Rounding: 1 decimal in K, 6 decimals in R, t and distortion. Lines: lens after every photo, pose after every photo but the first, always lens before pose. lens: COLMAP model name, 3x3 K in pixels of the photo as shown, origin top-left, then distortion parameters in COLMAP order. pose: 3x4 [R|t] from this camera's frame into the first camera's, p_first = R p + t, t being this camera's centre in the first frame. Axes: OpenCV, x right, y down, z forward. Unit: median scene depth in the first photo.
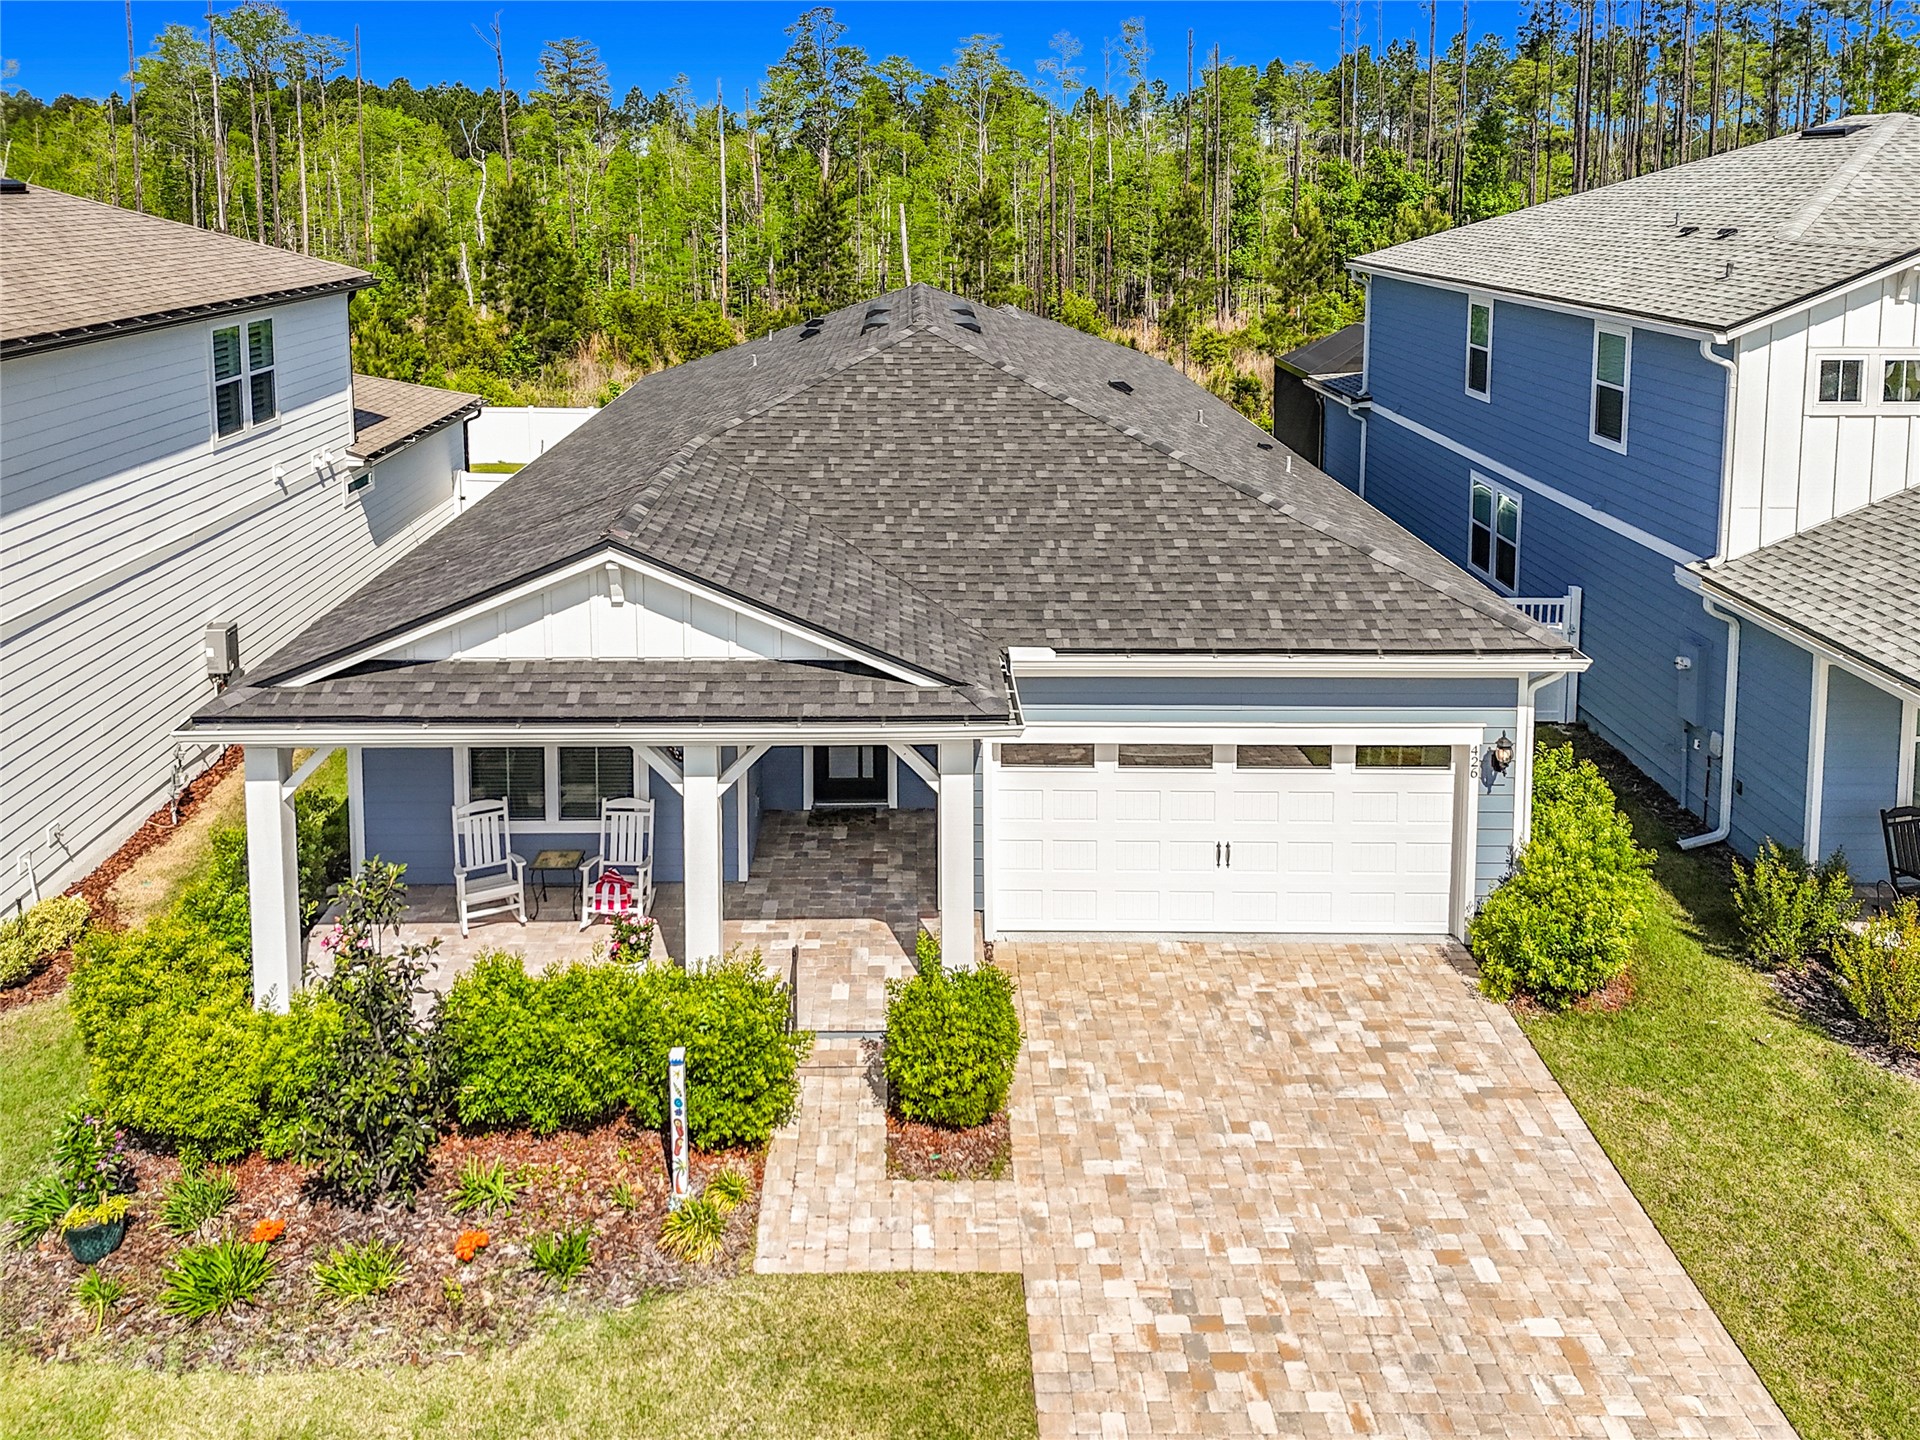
lens RADIAL K [[1539.2, 0, 934.9], [0, 1539.2, 631.4], [0, 0, 1]] dist [0.031341, -0.007435]
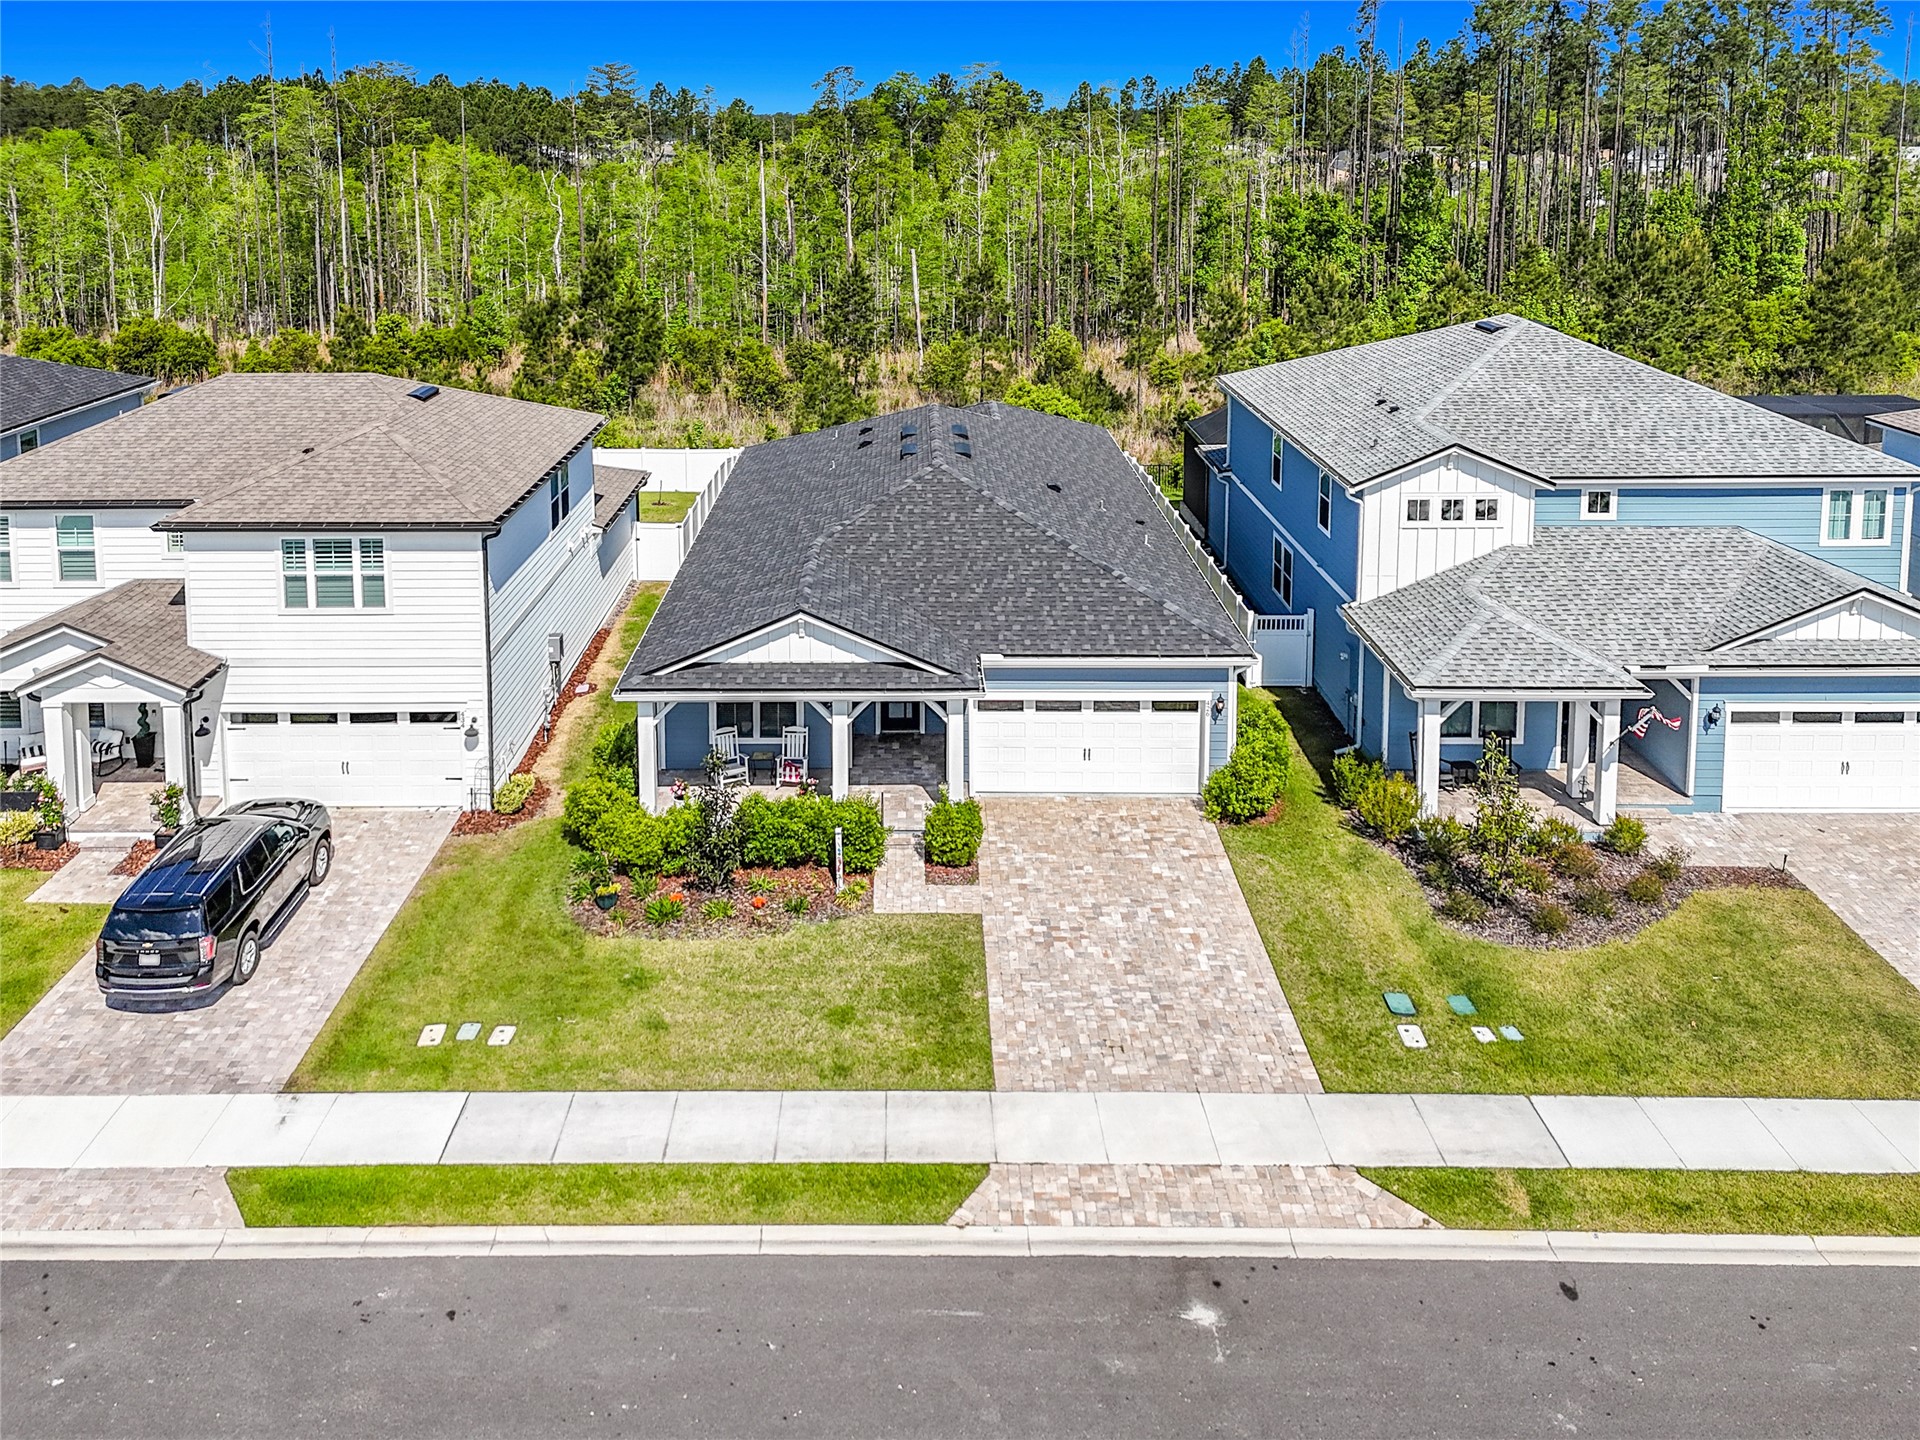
lens RADIAL K [[1407.9, 0, 912.4], [0, 1407.9, 754.0], [0, 0, 1]] dist [0.027963, -0.001416]
pose [[0.999837, 0.000673, -0.018022, -0.011048], [0.001405, 0.993364, 0.115004, -0.078686], [0.017980, -0.115011, 0.993202, -0.957904]]
